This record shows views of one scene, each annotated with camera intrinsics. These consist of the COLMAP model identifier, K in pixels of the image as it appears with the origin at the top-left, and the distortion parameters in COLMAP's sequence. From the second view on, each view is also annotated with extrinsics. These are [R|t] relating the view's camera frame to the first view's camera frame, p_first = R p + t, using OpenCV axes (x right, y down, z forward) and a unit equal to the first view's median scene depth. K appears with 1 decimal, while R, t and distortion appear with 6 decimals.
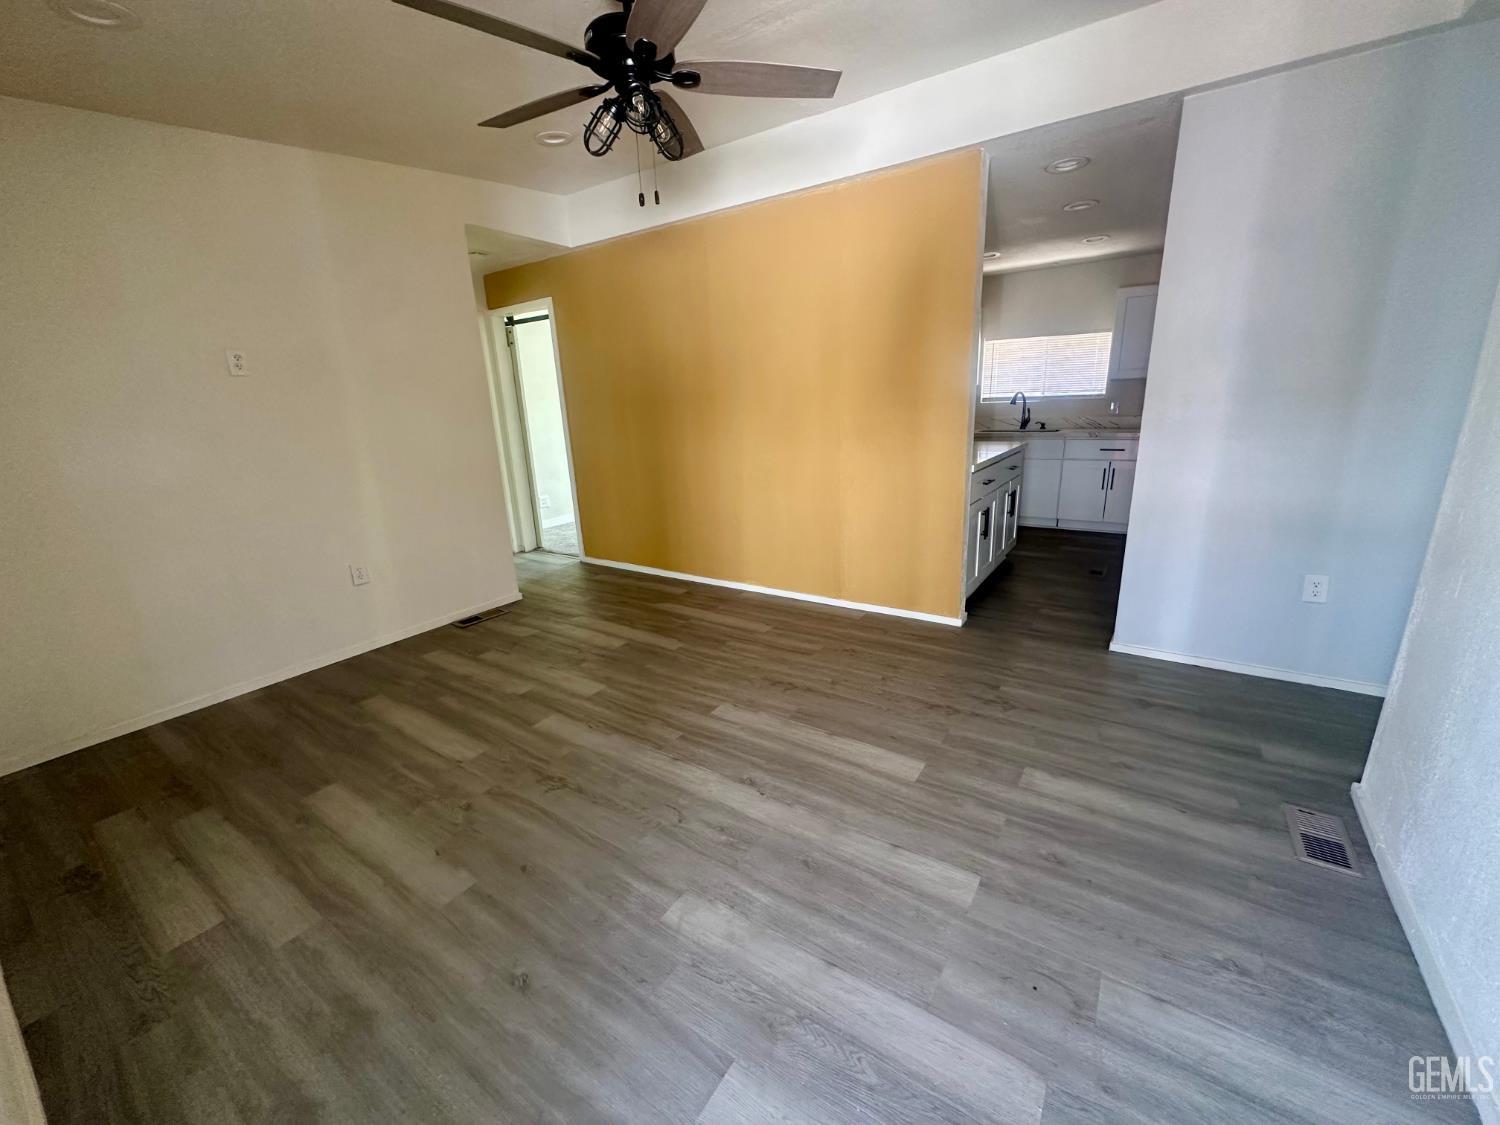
lens RADIAL K [[593.1, 0, 750.0], [0, 593.1, 562.5], [0, 0, 1]] dist [-0.002692, 0.000057]
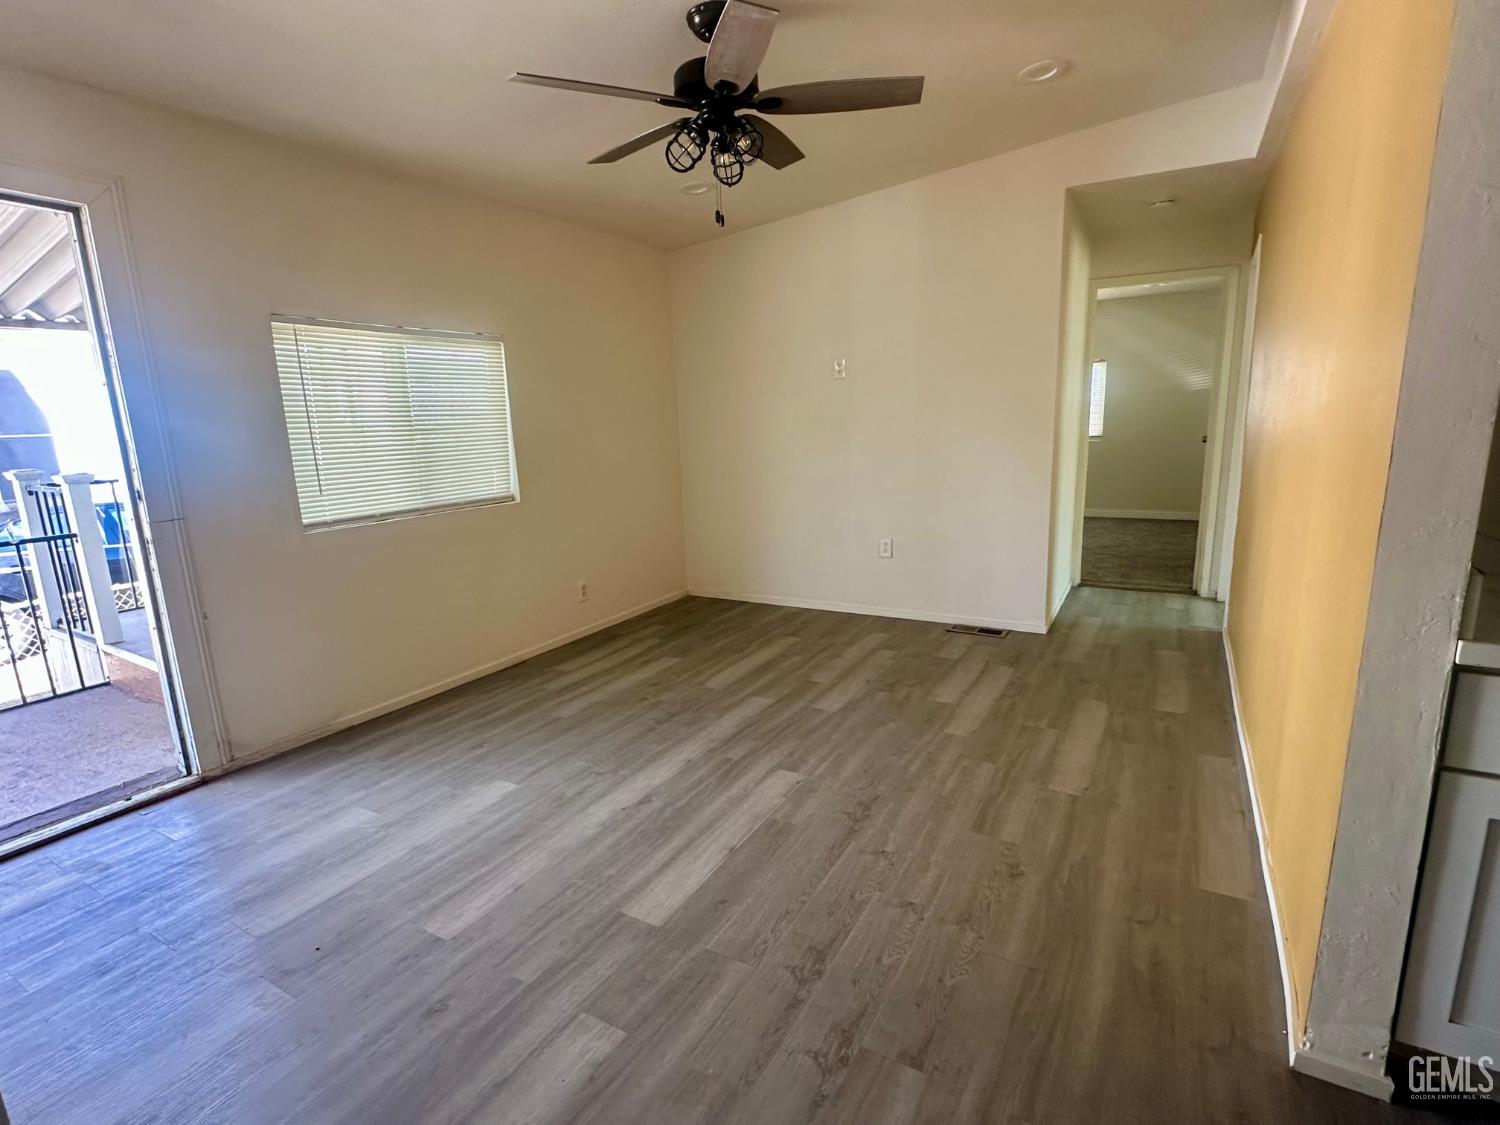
lens RADIAL K [[734.1, 0, 750.0], [0, 734.1, 562.5], [0, 0, 1]] dist [0.002183, 0.000029]
pose [[0.069166, 0.233912, -0.969794, 0.952424], [-0.235249, 0.948531, 0.212006, -0.263395], [0.969471, 0.213479, 0.120633, 0.812325]]
